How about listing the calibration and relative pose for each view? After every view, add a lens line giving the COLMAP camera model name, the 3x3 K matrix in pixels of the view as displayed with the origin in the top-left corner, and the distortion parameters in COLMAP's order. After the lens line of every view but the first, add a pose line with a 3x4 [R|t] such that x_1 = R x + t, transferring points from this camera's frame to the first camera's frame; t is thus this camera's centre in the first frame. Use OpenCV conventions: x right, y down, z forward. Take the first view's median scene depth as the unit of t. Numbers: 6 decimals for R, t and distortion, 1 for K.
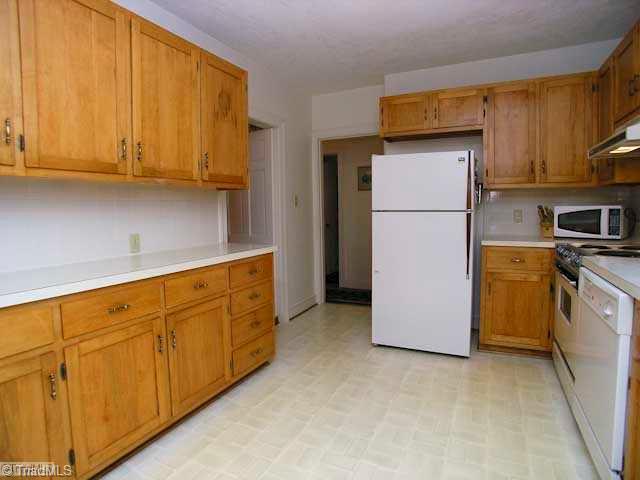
lens RADIAL K [[380.5, 0, 320.0], [0, 380.5, 240.0], [0, 0, 1]] dist [-0.000613, 0.001849]
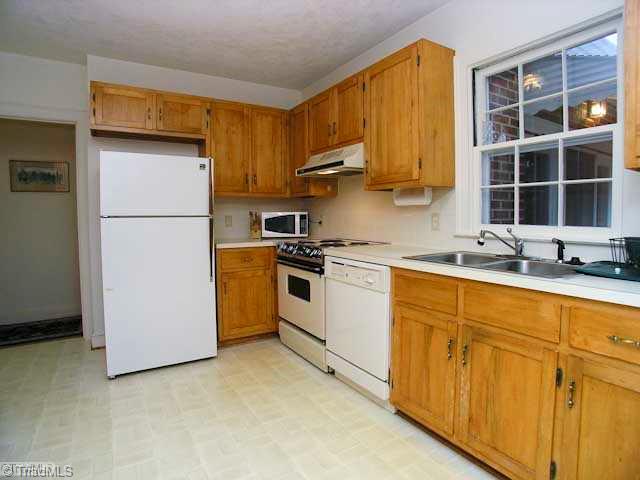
lens RADIAL K [[391.8, 0, 320.0], [0, 391.8, 240.0], [0, 0, 1]] dist [-0.000667, 0.001442]
pose [[0.583691, -0.050975, 0.810374, -0.295101], [0.069938, 0.997475, 0.012370, -0.003486], [-0.808959, 0.049456, 0.585782, 0.125716]]
